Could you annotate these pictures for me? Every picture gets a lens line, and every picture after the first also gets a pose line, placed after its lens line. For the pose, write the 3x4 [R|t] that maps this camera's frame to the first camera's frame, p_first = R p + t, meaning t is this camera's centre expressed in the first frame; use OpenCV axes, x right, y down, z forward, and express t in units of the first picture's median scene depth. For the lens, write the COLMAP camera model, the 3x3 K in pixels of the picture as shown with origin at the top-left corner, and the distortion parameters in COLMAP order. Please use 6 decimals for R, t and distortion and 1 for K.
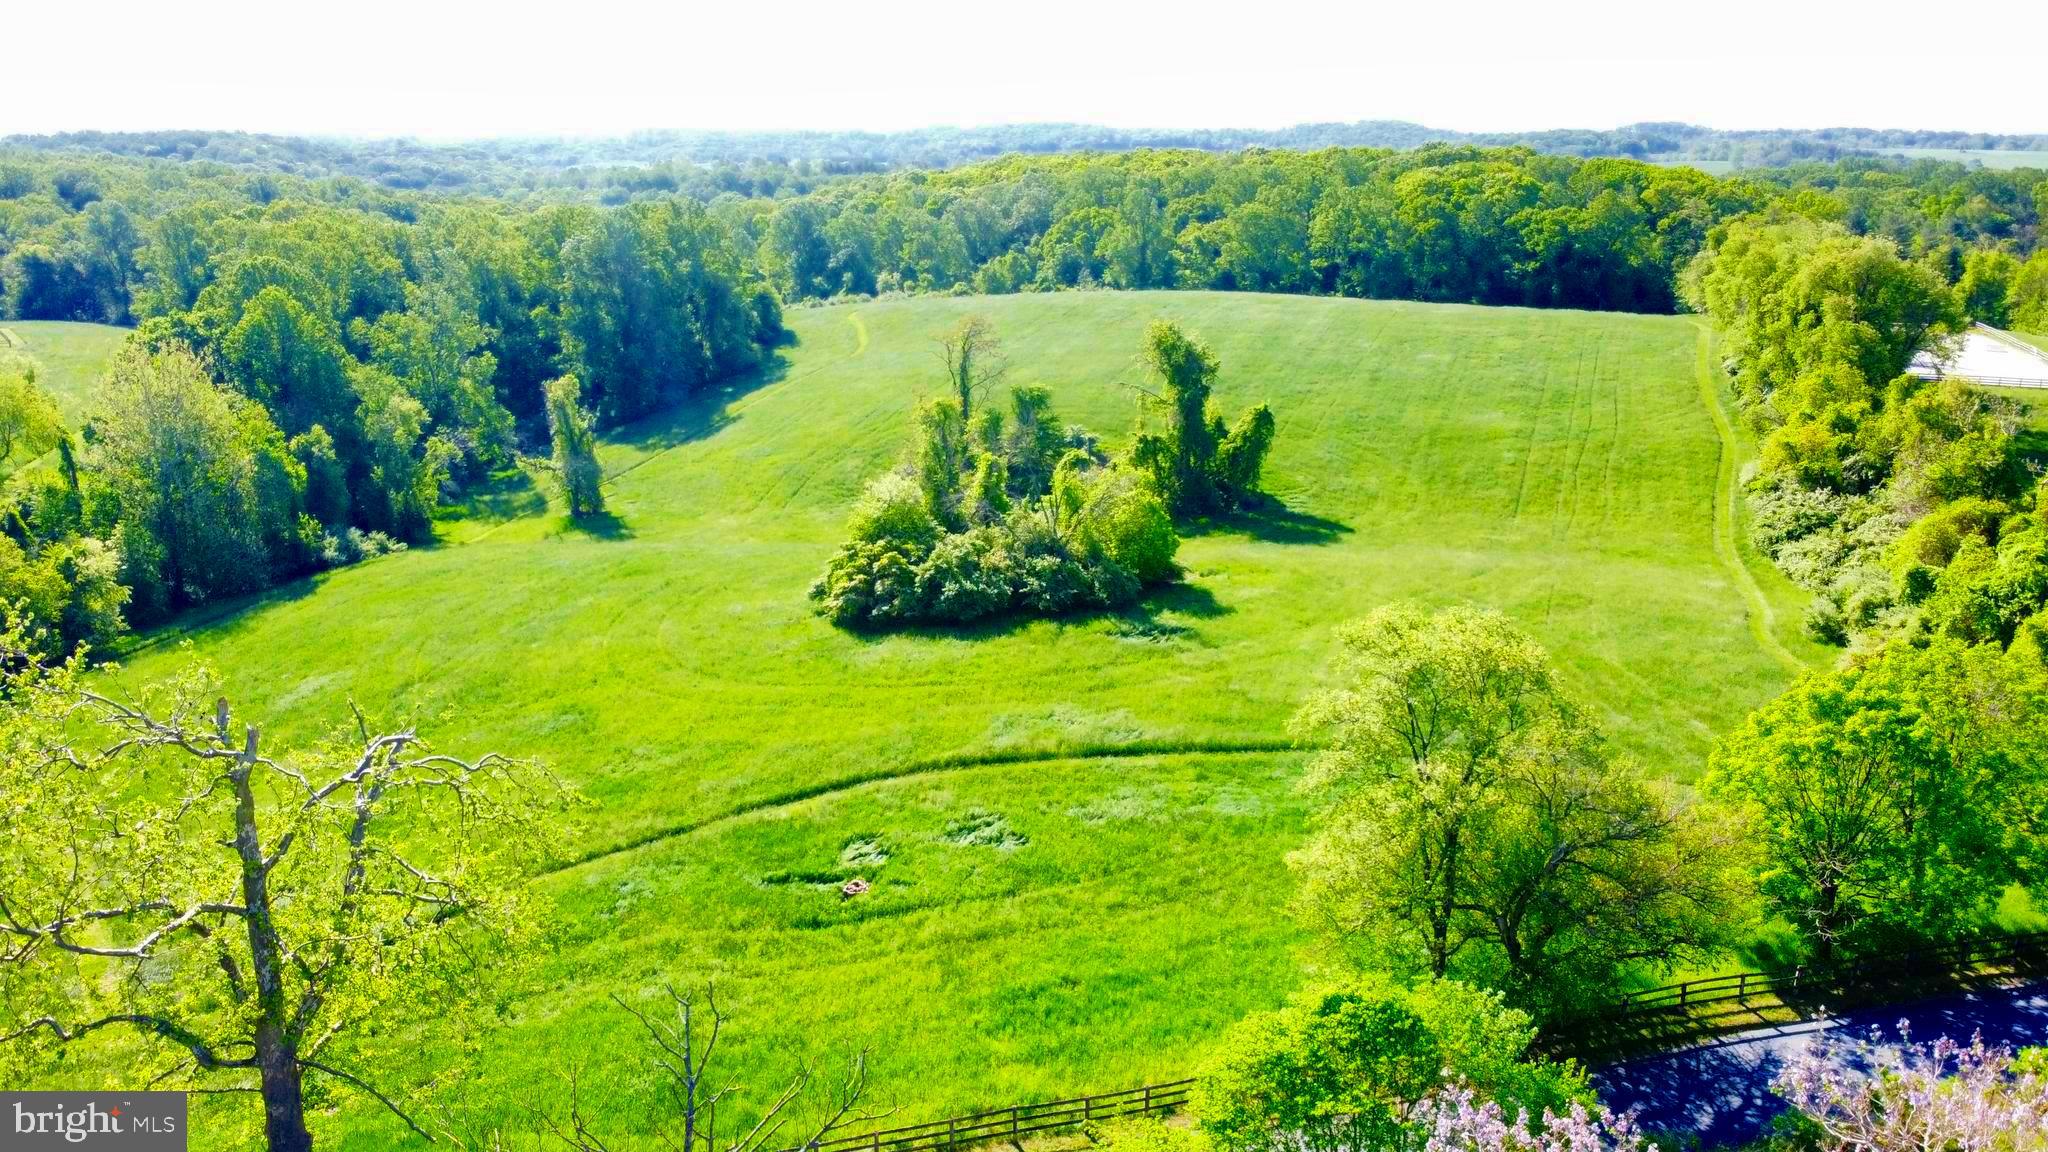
lens RADIAL K [[1570.8, 0, 1024.0], [0, 1570.8, 576.0], [0, 0, 1]] dist [0.008602, 0.002742]
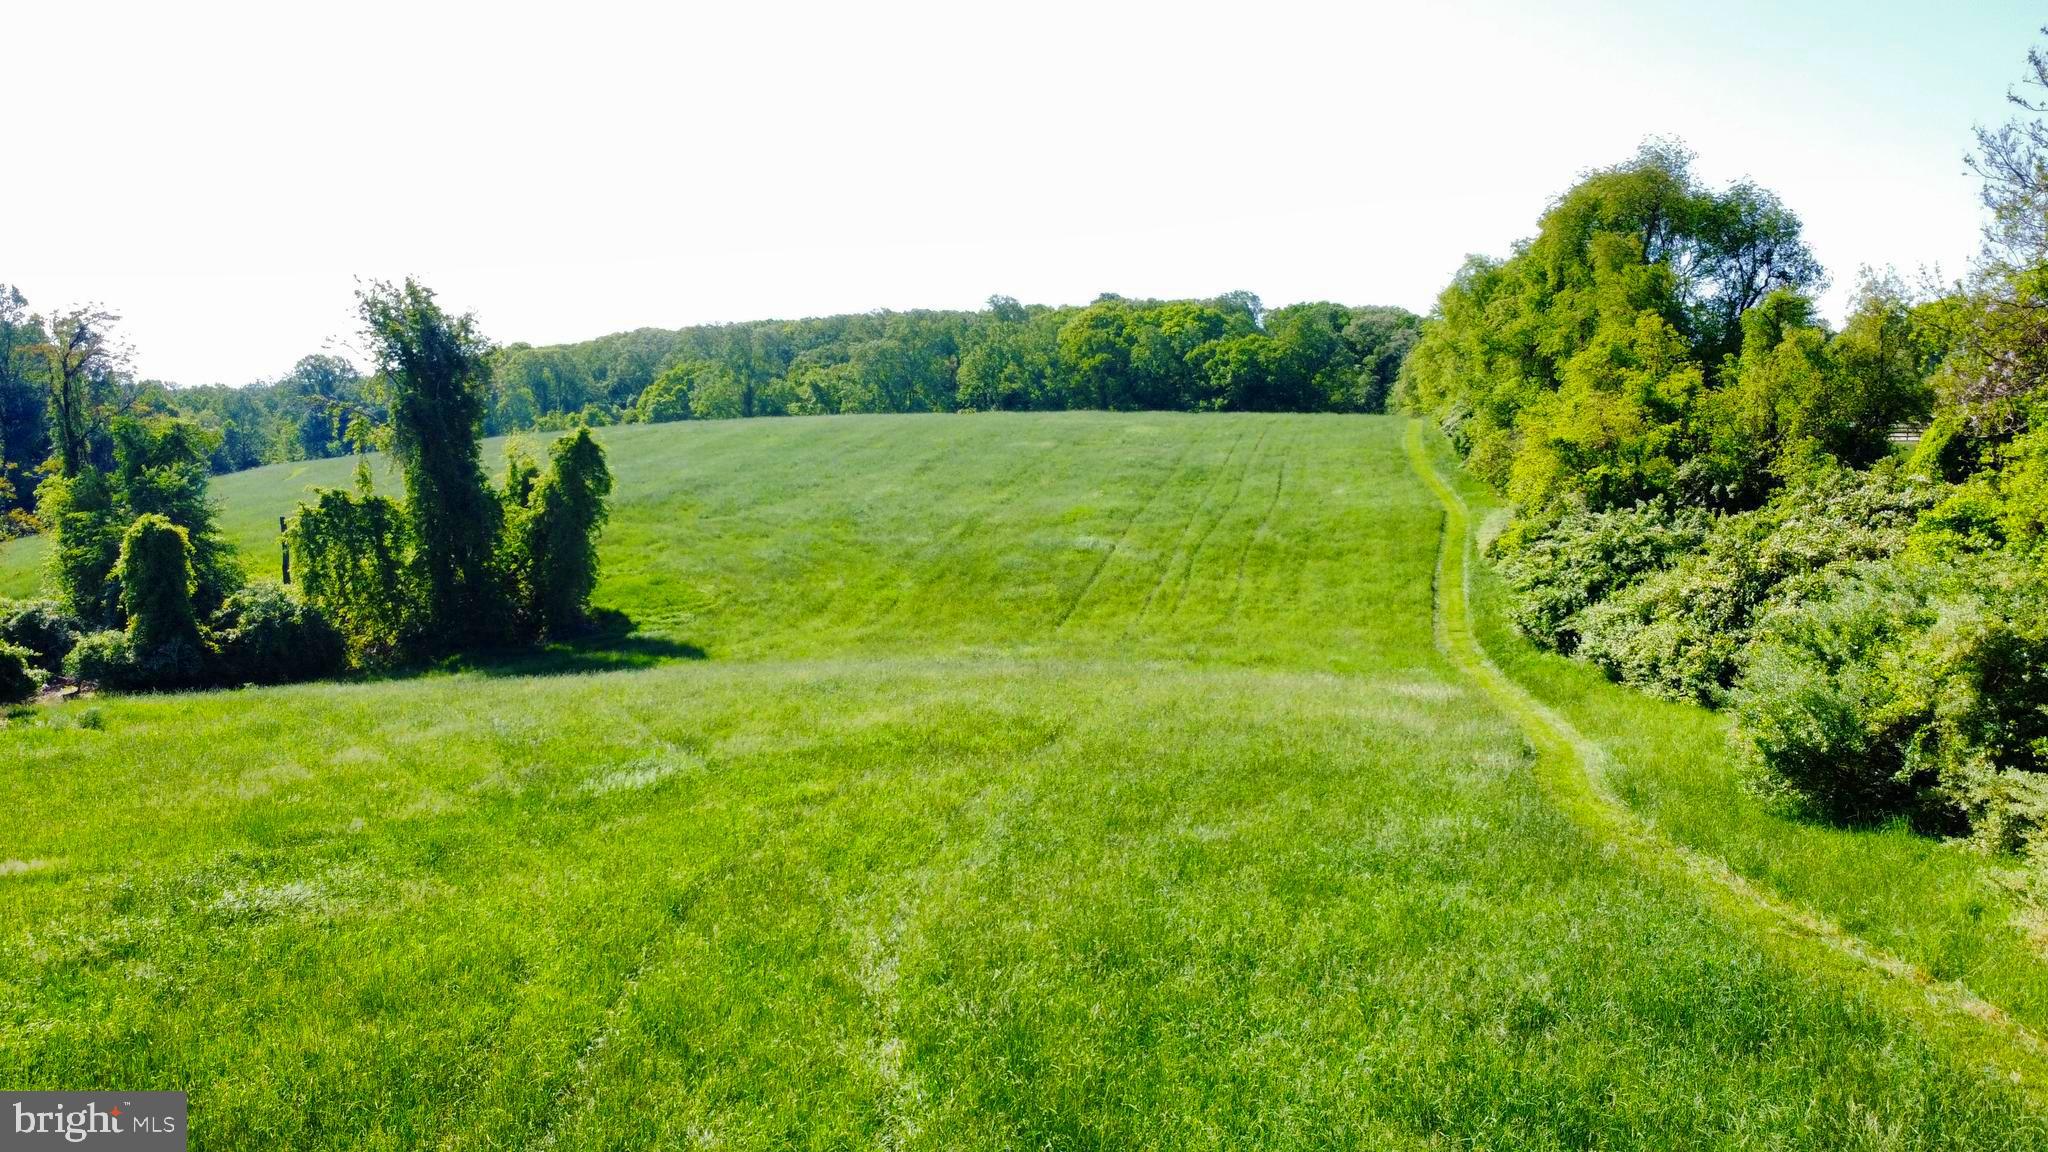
lens RADIAL K [[1570.8, 0, 1024.0], [0, 1570.8, 576.0], [0, 0, 1]] dist [0.008602, 0.002742]
pose [[0.989625, -0.023029, 0.141818, 0.217178], [0.045259, 0.986785, -0.155583, 0.023058], [-0.136360, 0.160388, 0.977590, 0.480853]]
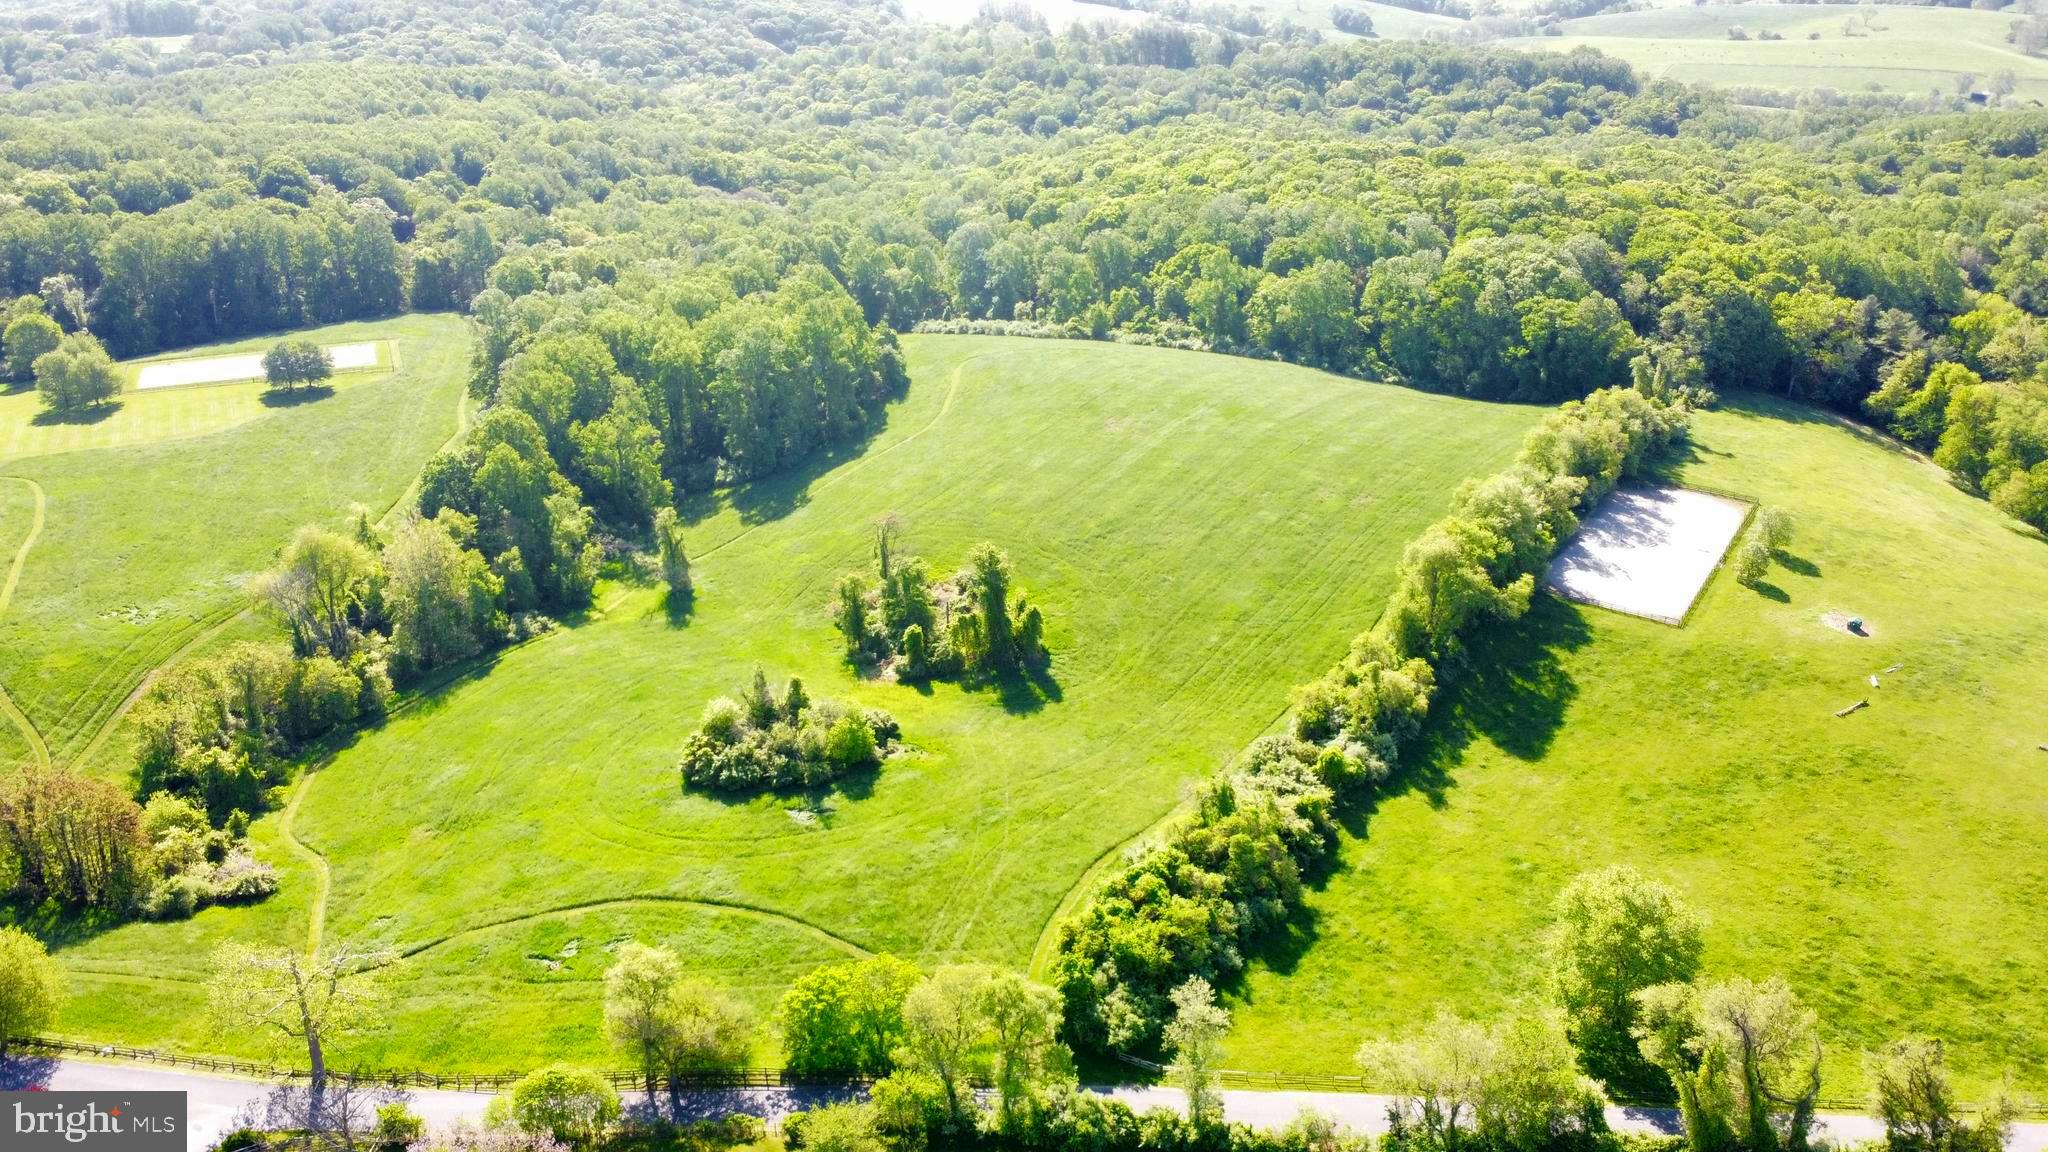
lens RADIAL K [[1570.8, 0, 1024.0], [0, 1570.8, 576.0], [0, 0, 1]] dist [0.008602, 0.002742]
pose [[0.968916, 0.100273, -0.226156, 0.492674], [-0.066630, 0.986165, 0.151786, -0.374754], [0.238247, -0.131999, 0.962193, -0.532163]]
